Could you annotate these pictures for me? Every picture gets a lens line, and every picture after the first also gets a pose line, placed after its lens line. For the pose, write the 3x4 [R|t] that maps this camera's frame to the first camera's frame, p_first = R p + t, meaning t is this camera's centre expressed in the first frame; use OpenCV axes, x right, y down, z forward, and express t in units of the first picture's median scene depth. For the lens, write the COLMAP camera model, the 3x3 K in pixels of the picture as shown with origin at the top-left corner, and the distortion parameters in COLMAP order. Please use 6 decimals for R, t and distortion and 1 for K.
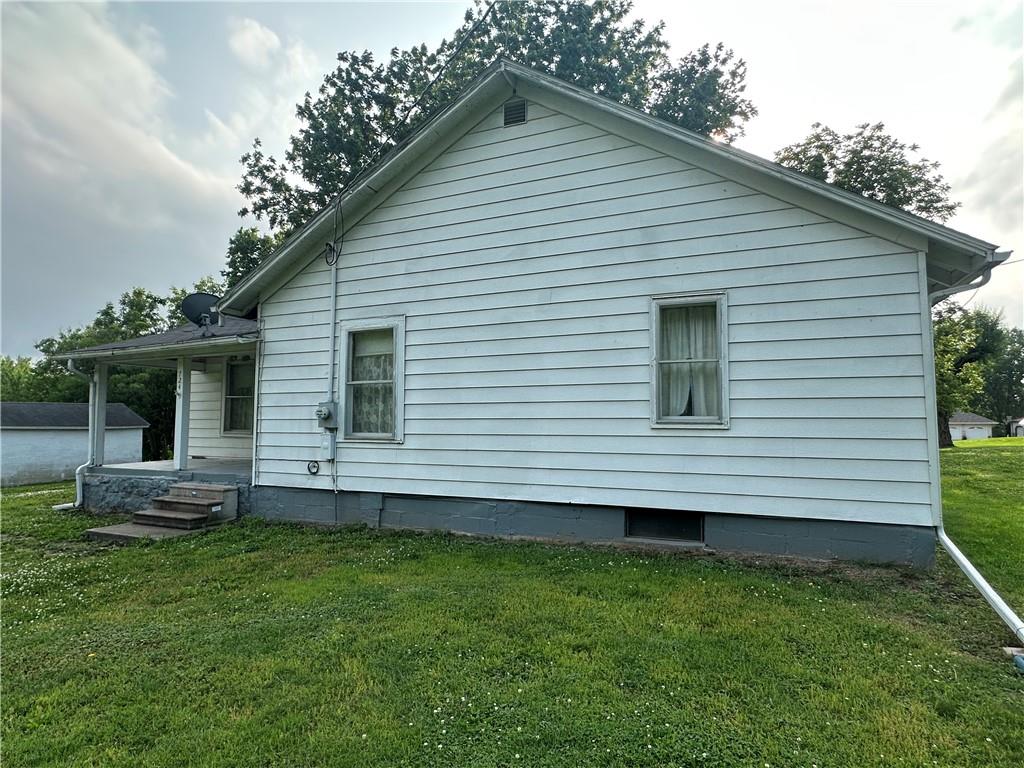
lens RADIAL K [[543.8, 0, 511.1], [0, 543.8, 388.9], [0, 0, 1]] dist [-0.006516, 0.000519]
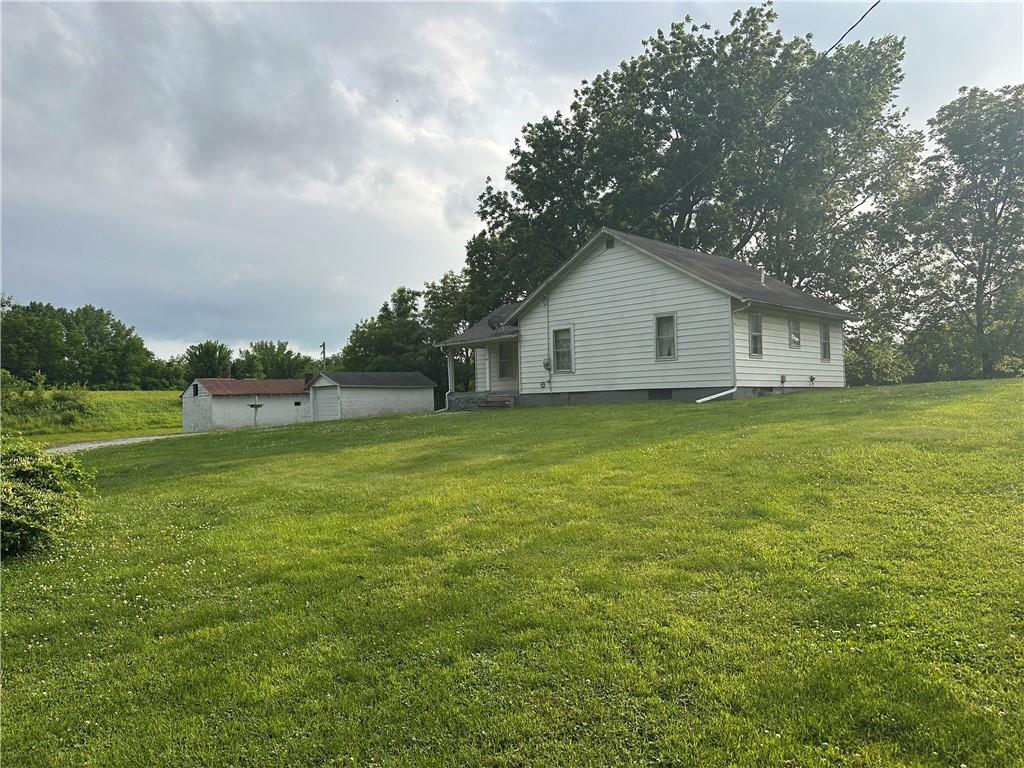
lens RADIAL K [[712.1, 0, 506.7], [0, 712.1, 389.8], [0, 0, 1]] dist [0.134050, -0.250551]
pose [[0.928214, -0.032362, -0.370637, 0.729144], [0.050596, 0.997935, 0.039576, 0.027913], [0.368590, -0.055488, 0.927934, -2.202357]]
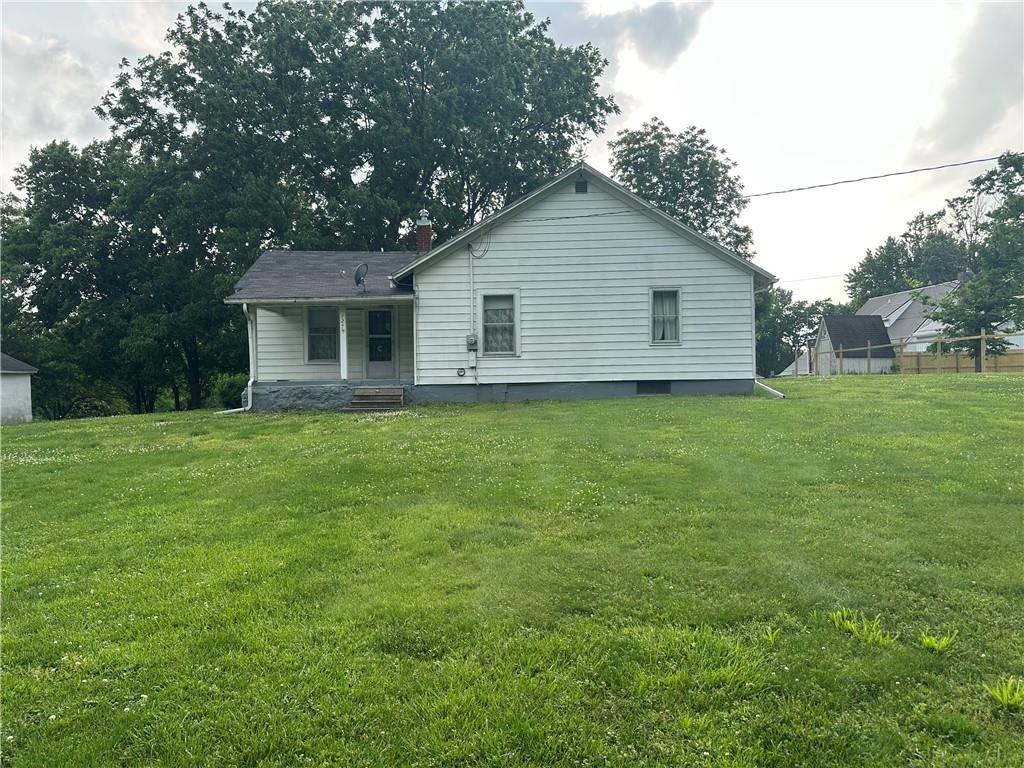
lens RADIAL K [[712.1, 0, 506.7], [0, 712.1, 389.8], [0, 0, 1]] dist [0.134050, -0.250551]
pose [[0.924453, -0.019608, 0.380792, -1.133410], [-0.004328, 0.998073, 0.061900, 0.059059], [-0.381271, -0.058872, 0.922587, -1.221047]]
